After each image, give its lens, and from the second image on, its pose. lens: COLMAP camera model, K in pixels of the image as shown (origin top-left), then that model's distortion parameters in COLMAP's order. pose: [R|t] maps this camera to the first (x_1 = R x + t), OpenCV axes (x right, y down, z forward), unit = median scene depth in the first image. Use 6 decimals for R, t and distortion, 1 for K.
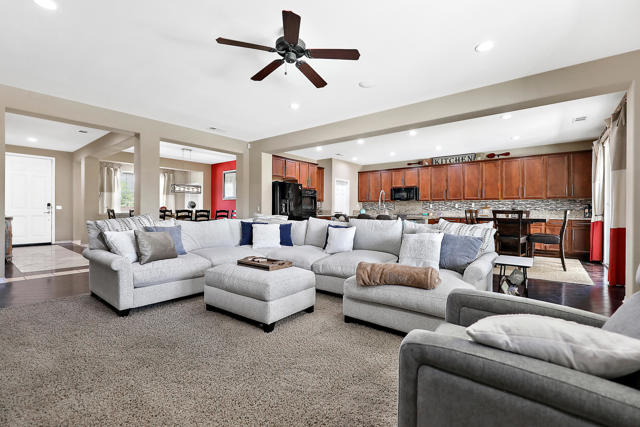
lens RADIAL K [[292.0, 0, 320.3], [0, 292.0, 210.3], [0, 0, 1]] dist [0.000176, 0.000016]
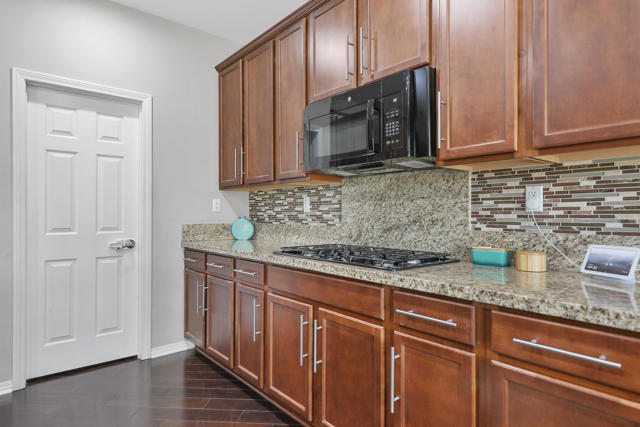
lens RADIAL K [[376.5, 0, 325.8], [0, 376.5, 213.8], [0, 0, 1]] dist [0.002367, 0.003109]
pose [[0.980149, -0.011109, -0.197952, 0.316556], [0.011790, 0.999928, 0.002264, -0.009168], [0.197913, -0.004553, 0.980209, 0.803469]]
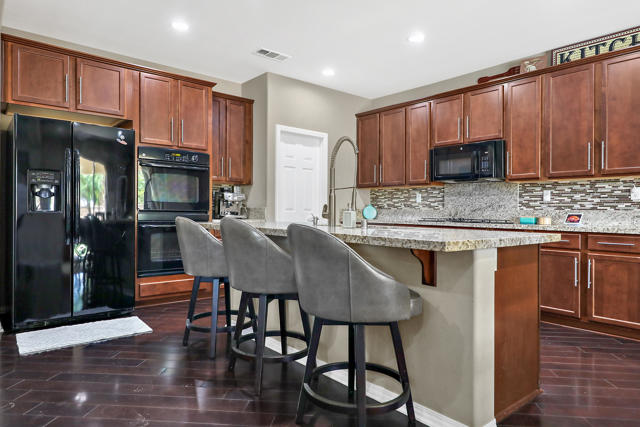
lens RADIAL K [[404.0, 0, 317.9], [0, 404.0, 207.4], [0, 0, 1]] dist [-0.001237, -0.001256]
pose [[0.974561, 0.003571, -0.224092, 0.228042], [-0.005791, 0.999940, -0.009250, 0.003899], [0.224046, 0.010313, 0.974524, 0.495187]]
